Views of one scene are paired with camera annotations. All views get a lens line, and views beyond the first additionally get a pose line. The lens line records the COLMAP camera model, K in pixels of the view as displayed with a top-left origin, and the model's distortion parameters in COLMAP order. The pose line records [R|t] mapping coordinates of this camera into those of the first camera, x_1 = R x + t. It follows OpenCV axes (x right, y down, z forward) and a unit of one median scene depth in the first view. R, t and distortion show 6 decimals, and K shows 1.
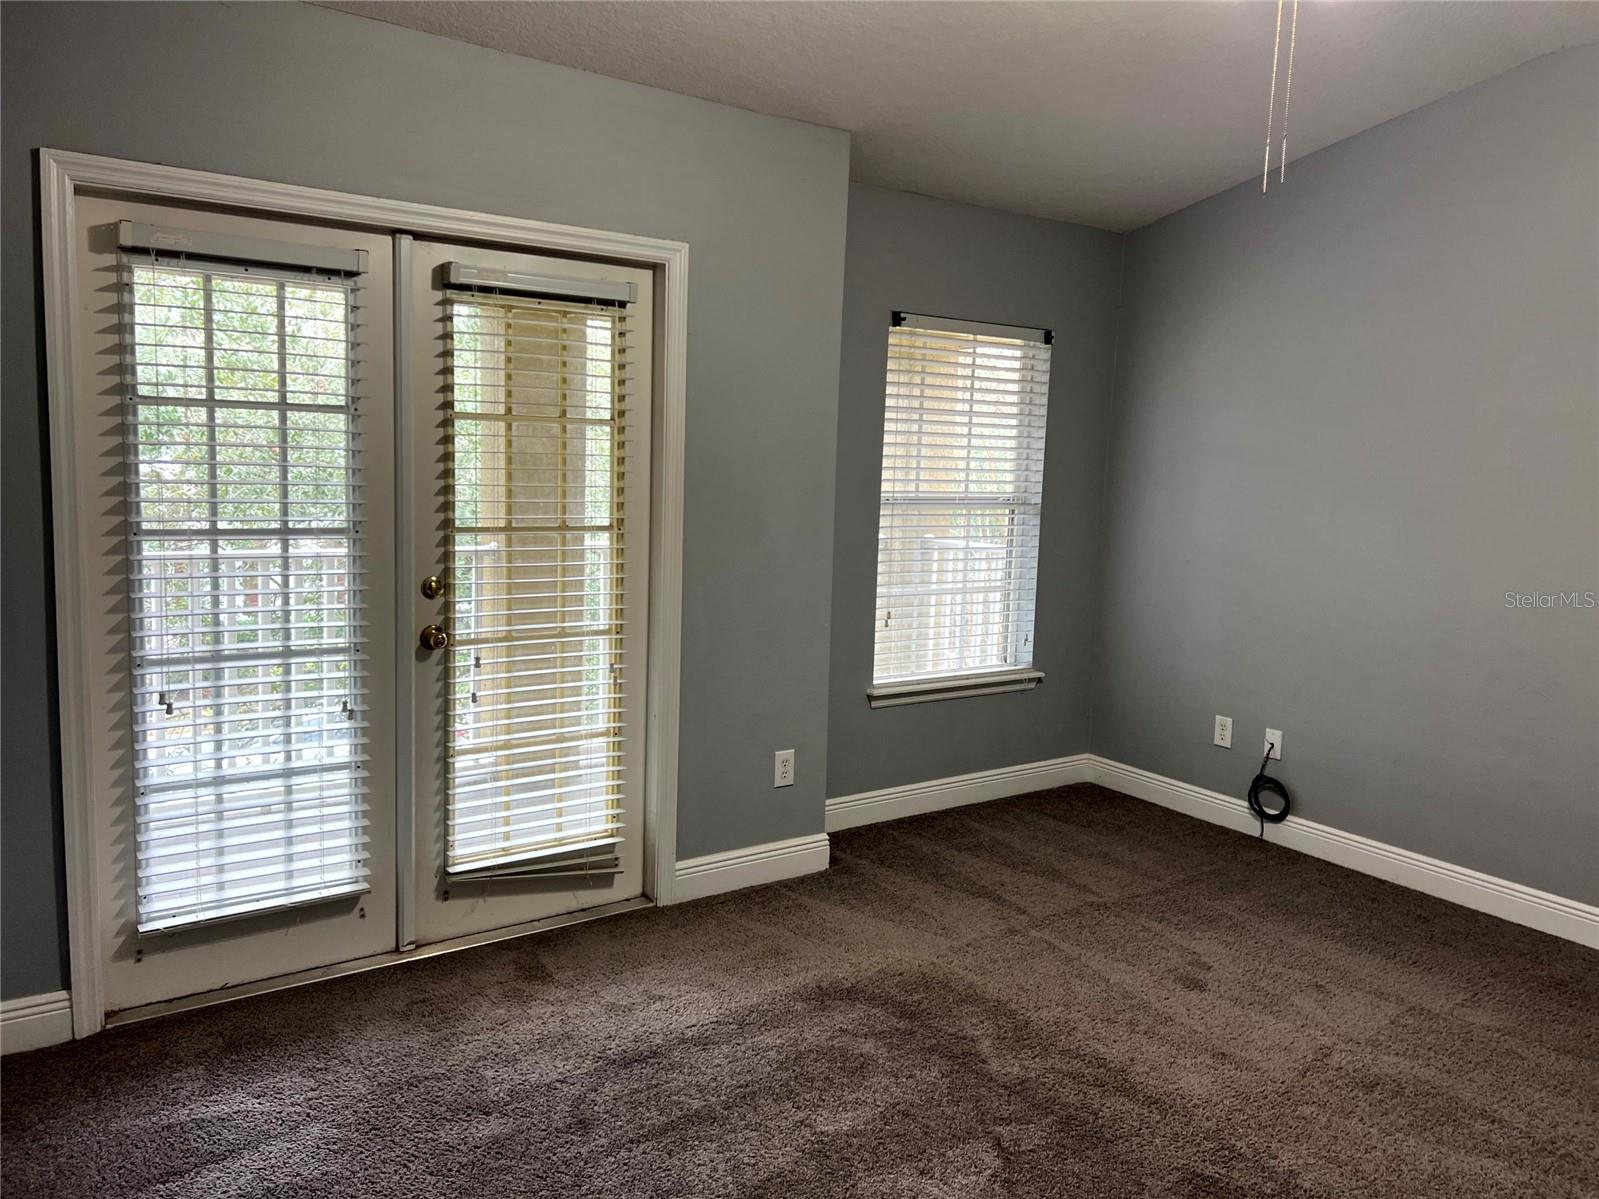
lens RADIAL K [[1206.1, 0, 796.4], [0, 1206.1, 598.7], [0, 0, 1]] dist [0.041266, -0.050596]
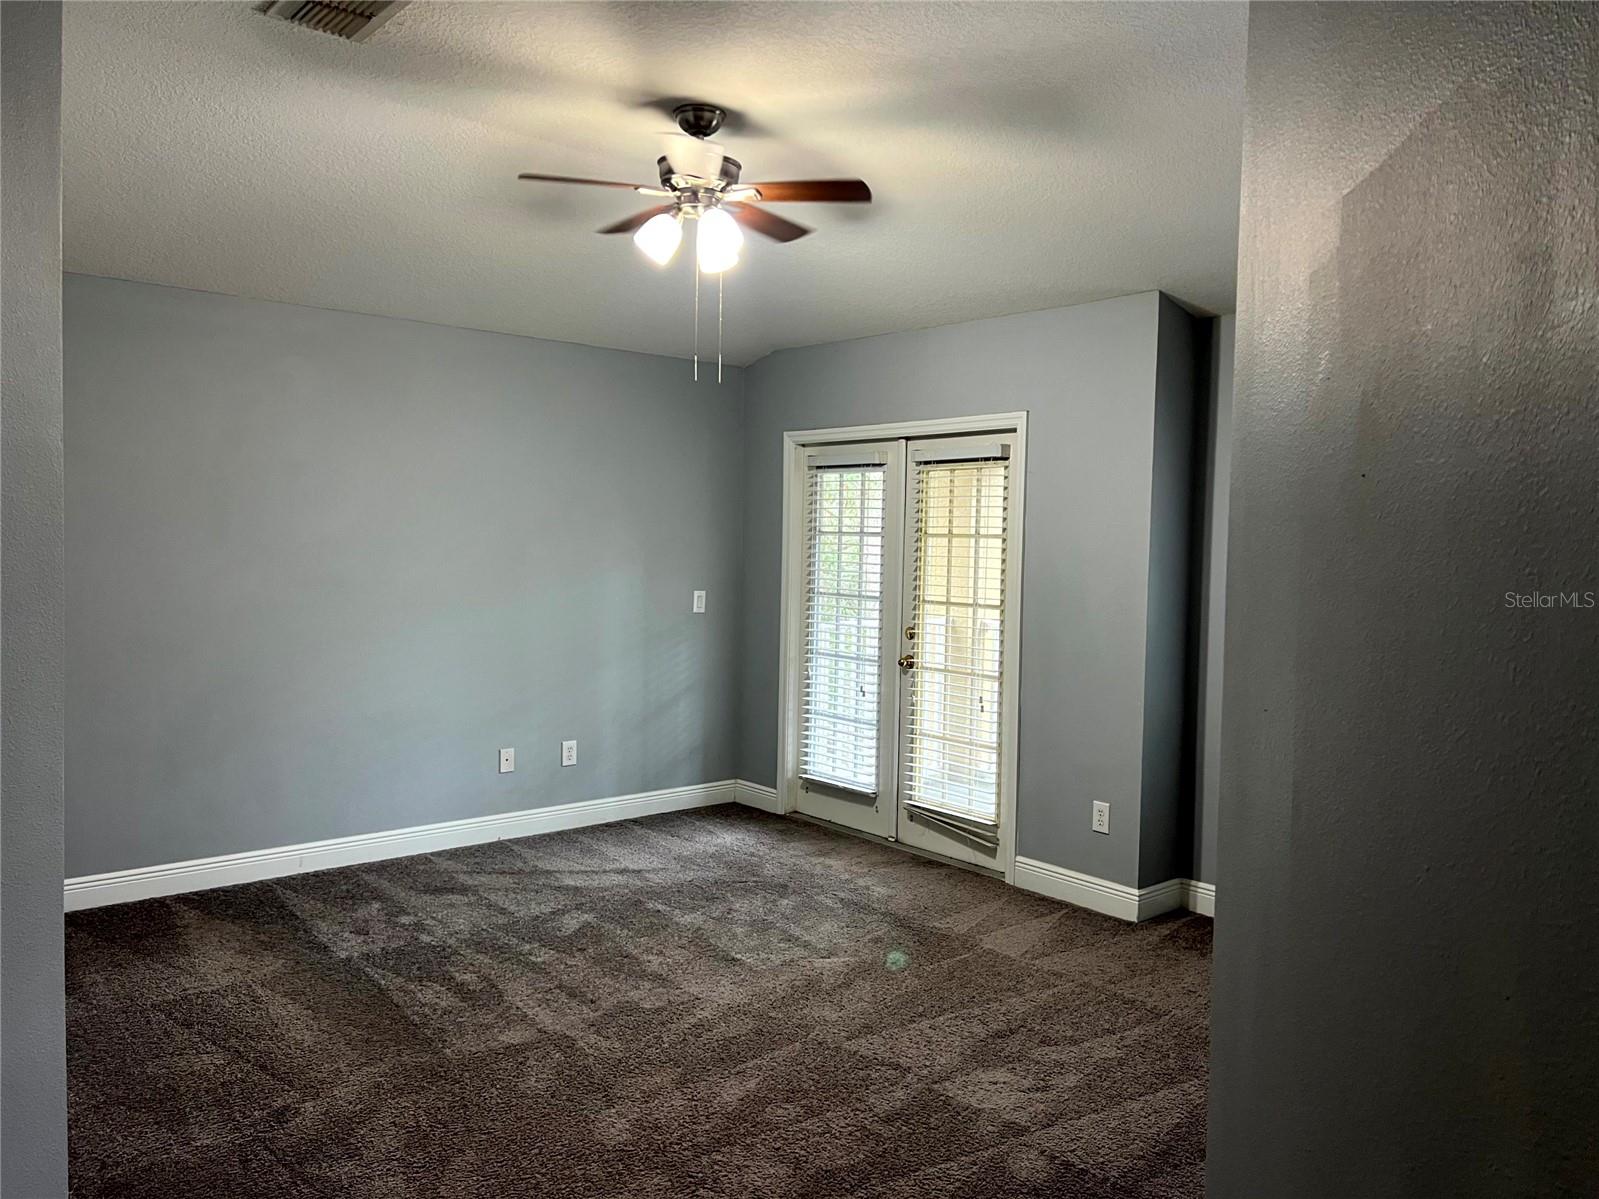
lens RADIAL K [[1206.1, 0, 794.5], [0, 1206.1, 595.3], [0, 0, 1]] dist [0.041266, -0.050596]
pose [[0.058818, 0.006407, -0.998248, 1.427317], [-0.154253, 0.988028, -0.002747, -0.032307], [0.986279, 0.154144, 0.059102, 0.720551]]
